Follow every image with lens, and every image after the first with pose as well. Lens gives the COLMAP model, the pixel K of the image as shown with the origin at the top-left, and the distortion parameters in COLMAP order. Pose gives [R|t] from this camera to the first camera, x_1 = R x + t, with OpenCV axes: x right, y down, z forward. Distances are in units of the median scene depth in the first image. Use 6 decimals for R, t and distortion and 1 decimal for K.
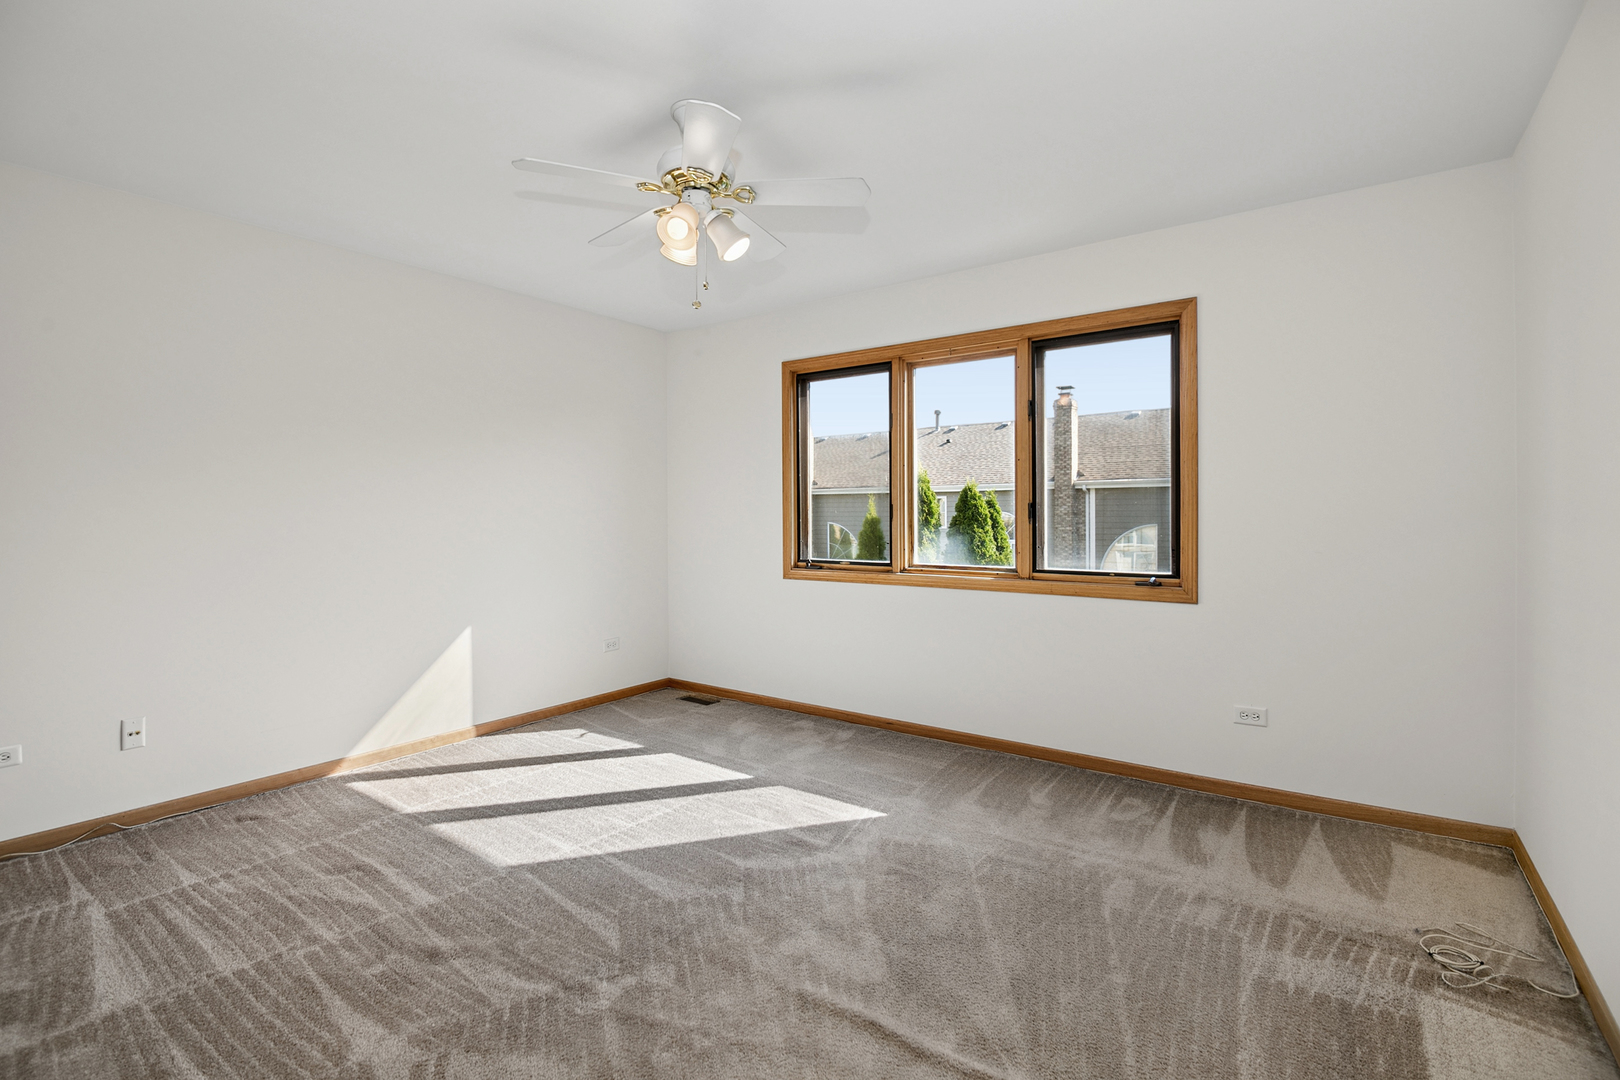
lens RADIAL K [[731.4, 0, 805.5], [0, 731.4, 533.0], [0, 0, 1]] dist [-0.008636, -0.000954]
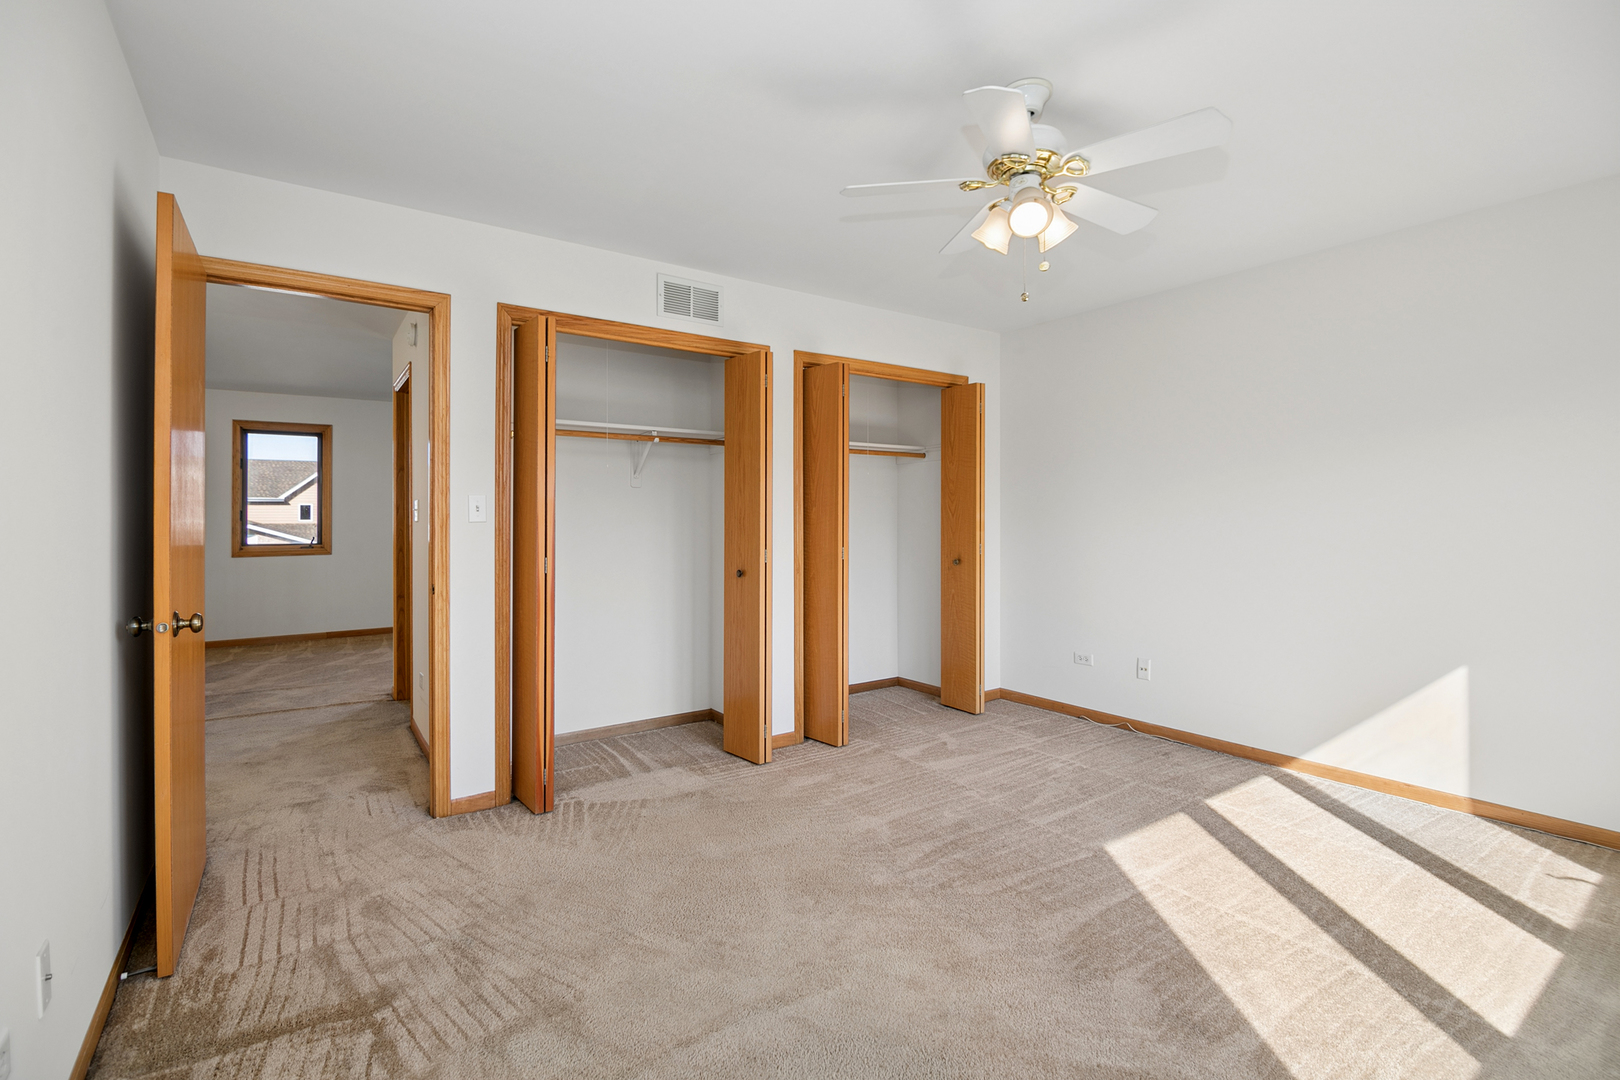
lens RADIAL K [[731.4, 0, 832.2], [0, 731.4, 510.0], [0, 0, 1]] dist [-0.008636, -0.000954]
pose [[-0.283994, -0.005601, -0.958810, 0.614533], [-0.026335, 0.999651, 0.001961, -0.027802], [0.958464, 0.025807, -0.284043, 0.751555]]
